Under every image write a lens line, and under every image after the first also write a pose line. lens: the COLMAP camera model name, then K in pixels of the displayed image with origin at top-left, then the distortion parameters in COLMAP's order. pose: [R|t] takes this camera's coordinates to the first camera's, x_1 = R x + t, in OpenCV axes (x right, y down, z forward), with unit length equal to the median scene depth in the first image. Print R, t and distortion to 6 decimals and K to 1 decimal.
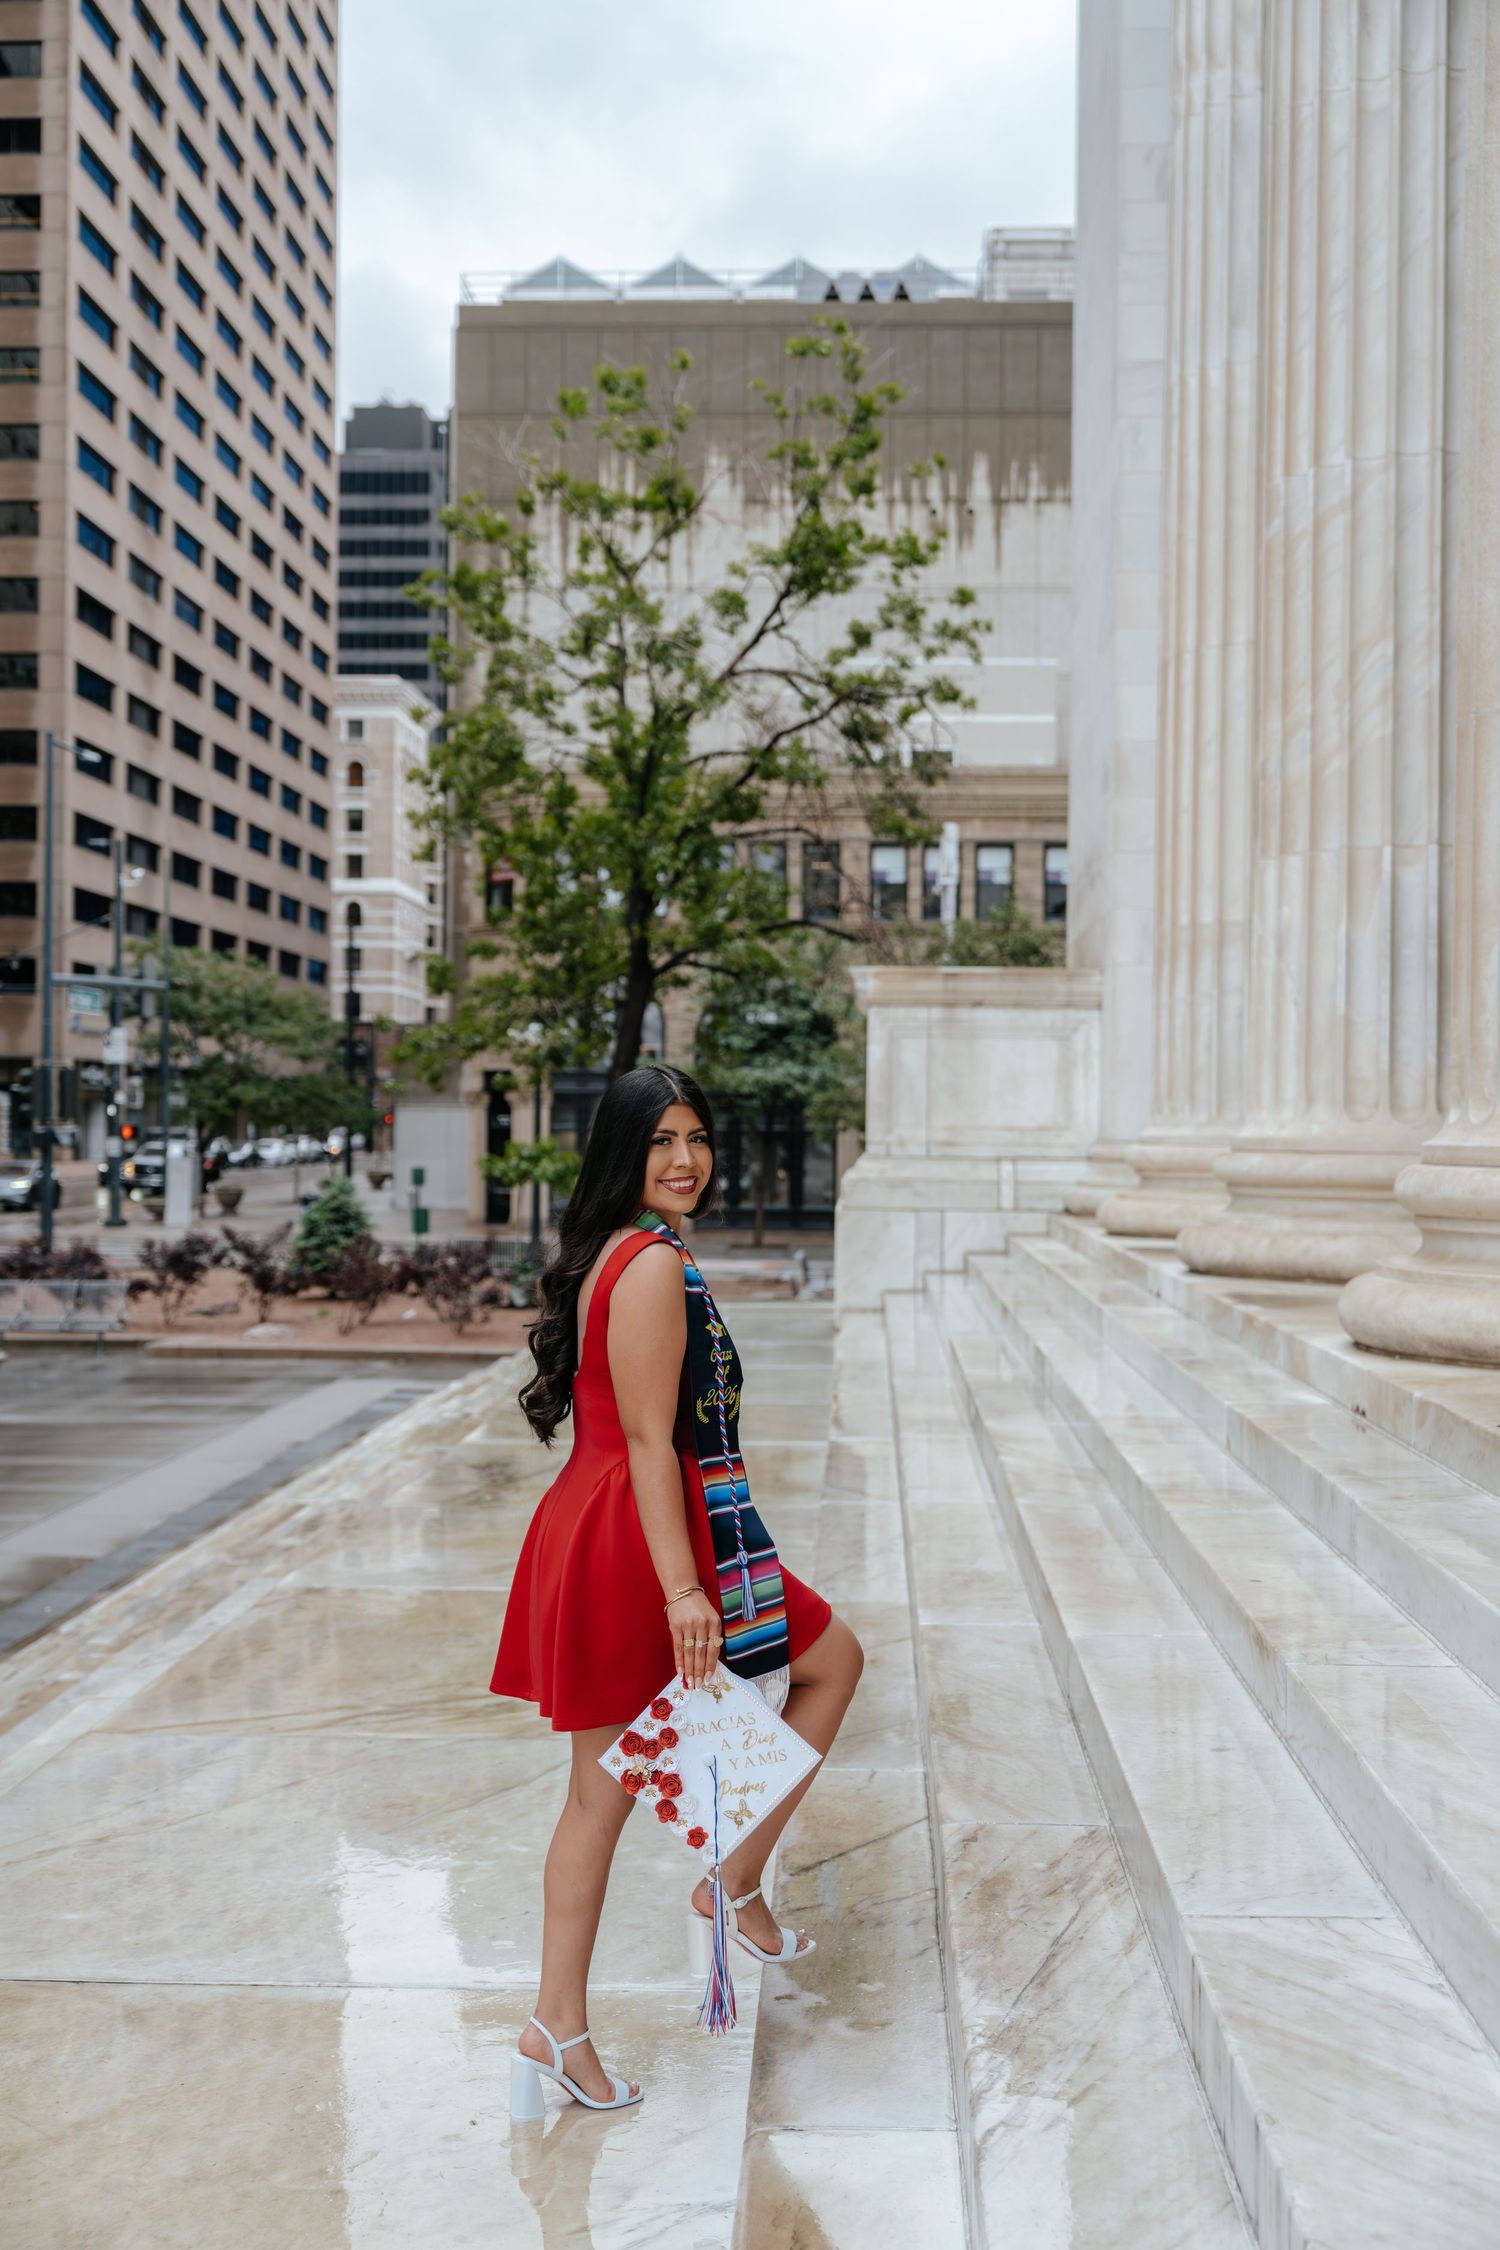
lens RADIAL K [[2537.7, 0, 750.0], [0, 2537.7, 1125.0], [0, 0, 1]] dist [0.068841, 0.076843]
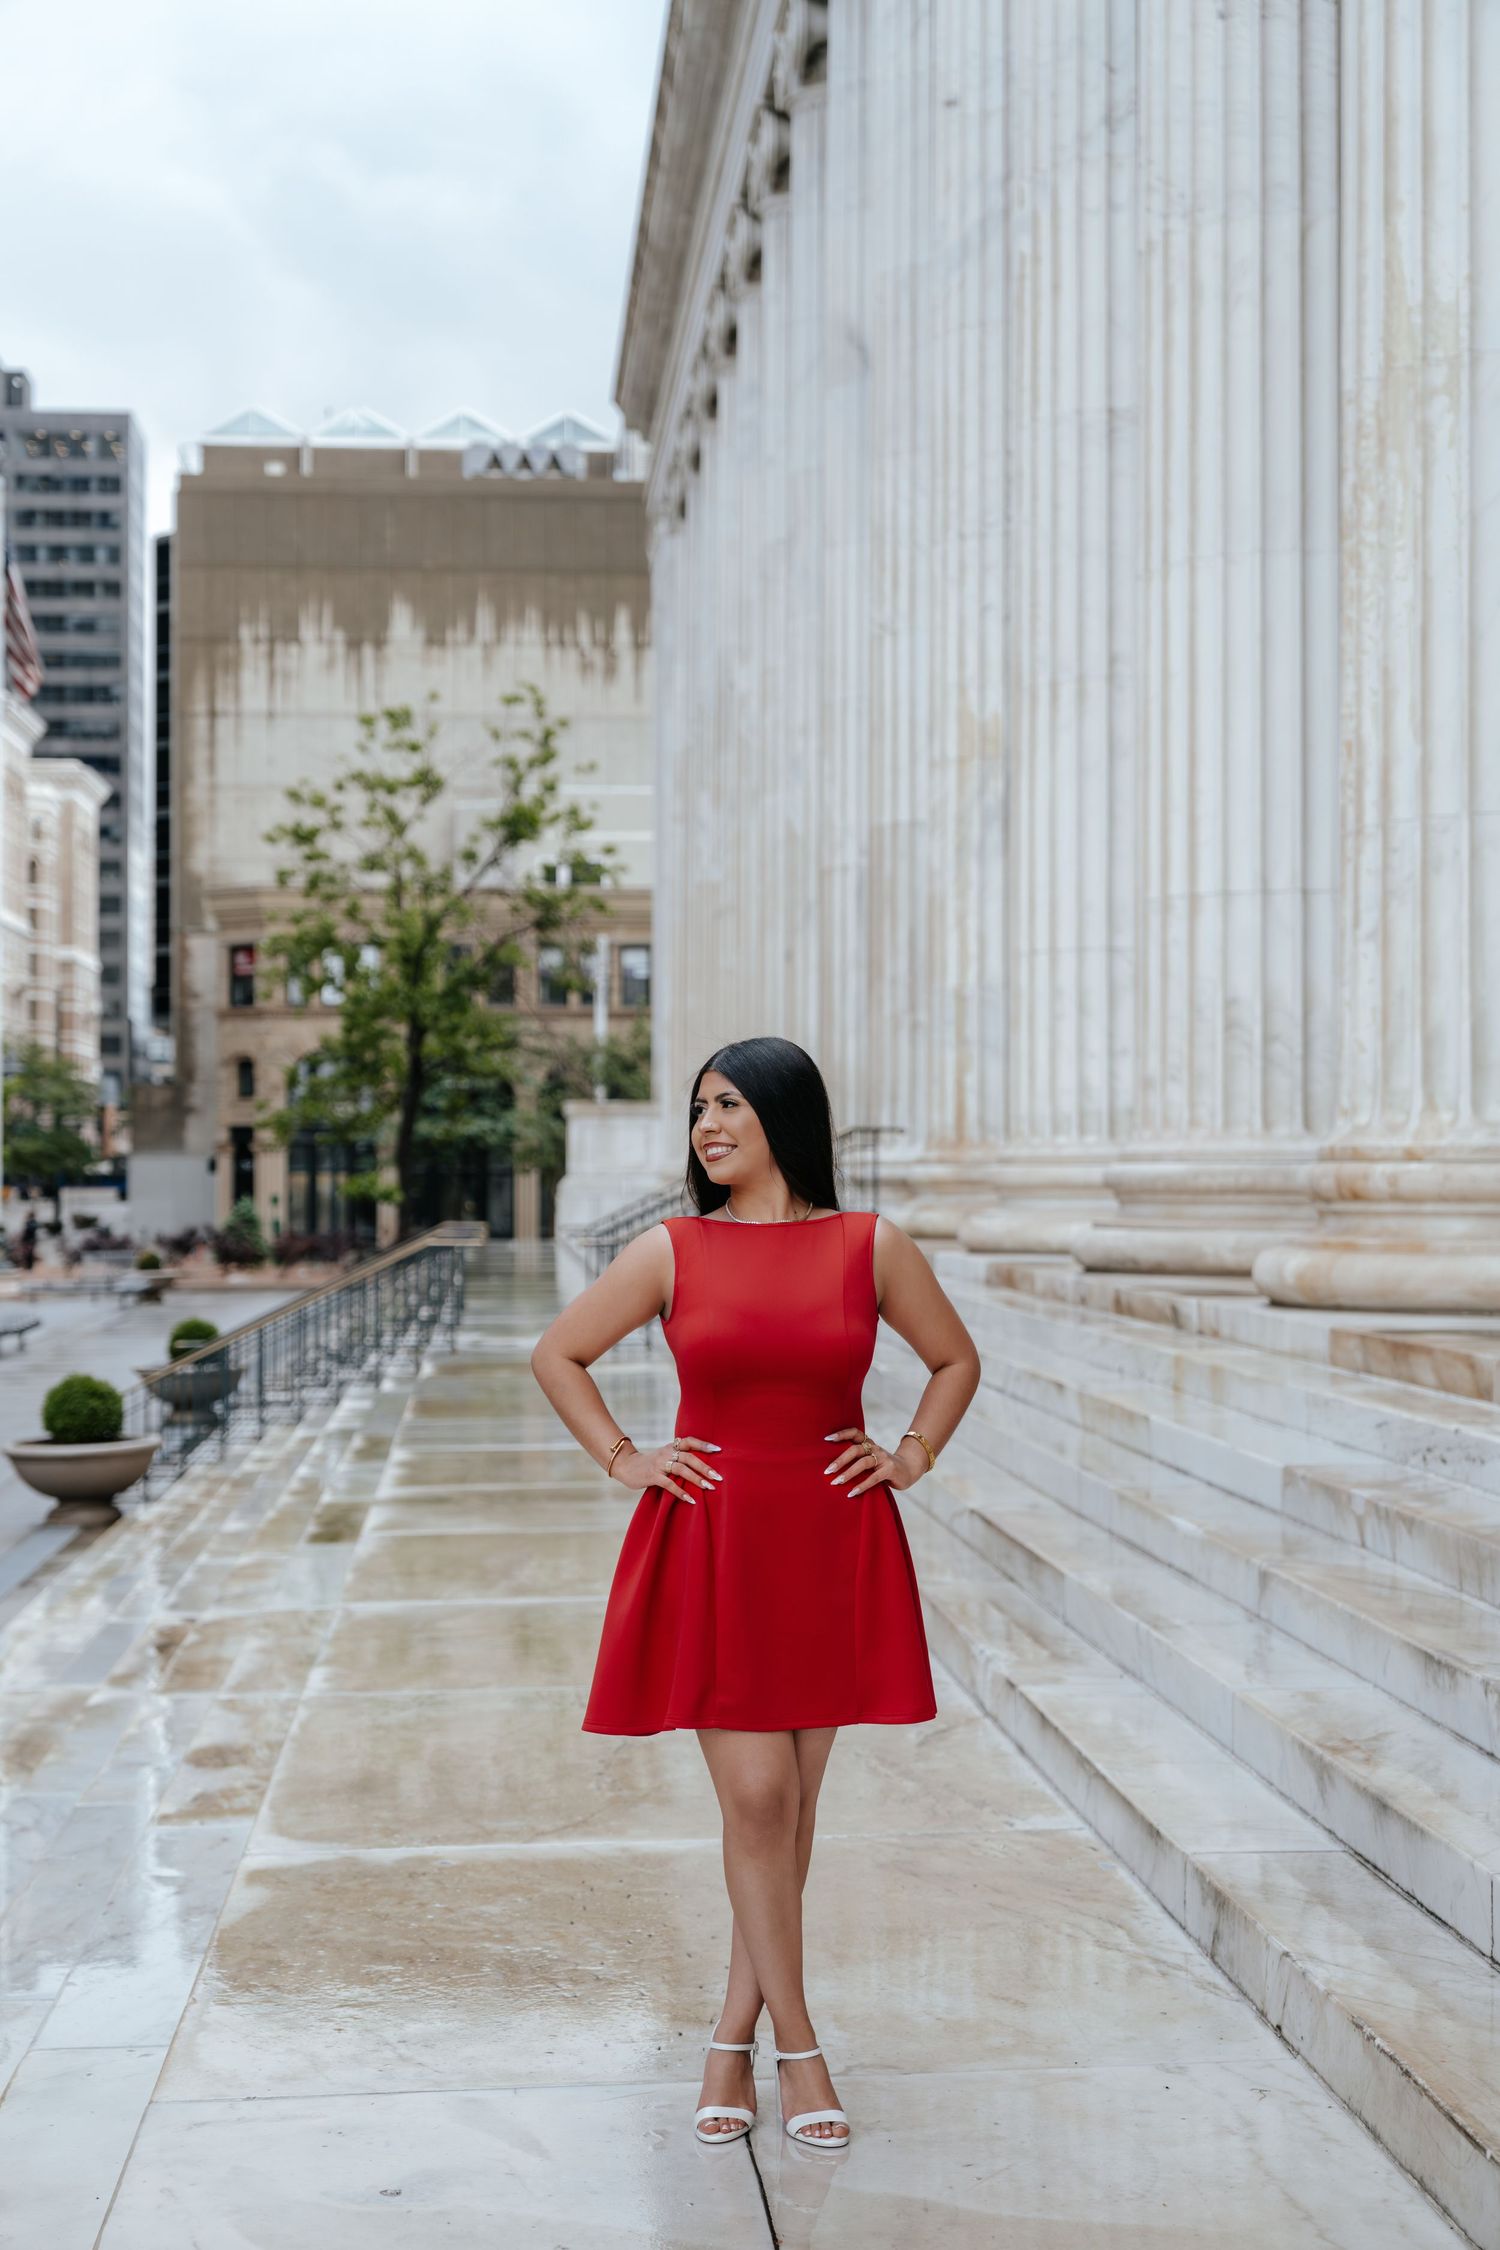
lens RADIAL K [[3267.0, 0, 750.0], [0, 3267.0, 1125.0], [0, 0, 1]] dist [0.023548, -0.024746]
pose [[0.992330, -0.008575, 0.123322, -0.056243], [0.010242, 0.999865, -0.012887, 0.001816], [-0.123195, 0.014051, 0.992283, -0.714242]]
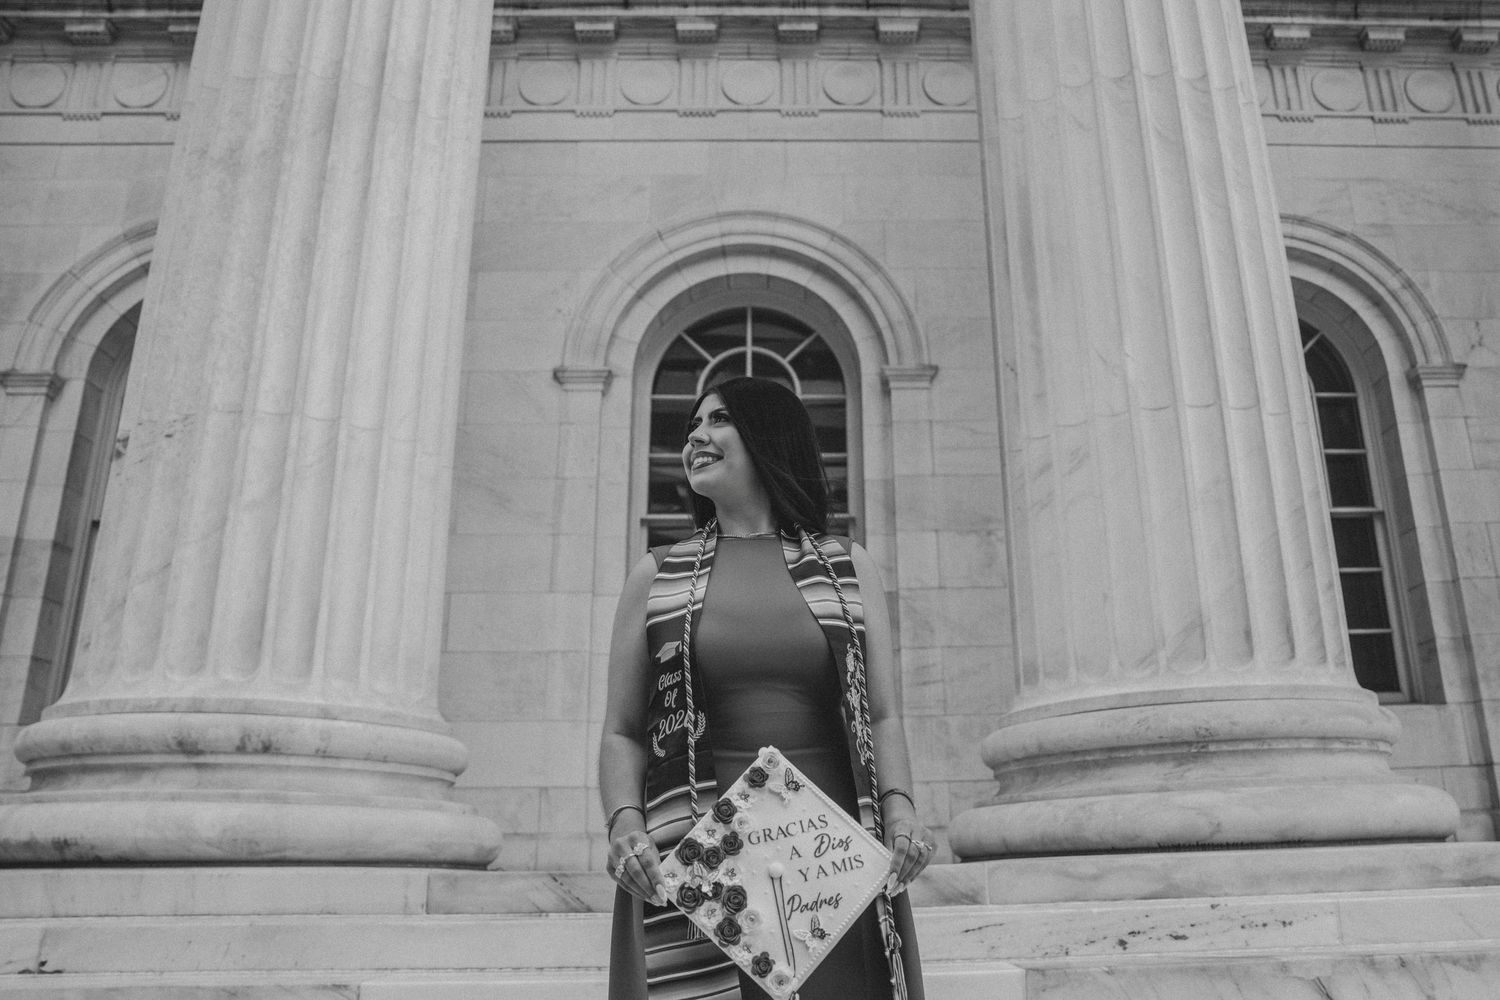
lens RADIAL K [[1136.6, 0, 750.0], [0, 1136.6, 500.0], [0, 0, 1]] dist [-0.002844, -0.001345]
pose [[-0.084973, 0.300757, 0.949908, -0.067168], [0.002941, 0.953428, -0.301608, 0.010323], [-0.996379, -0.022835, -0.081901, -0.546053]]
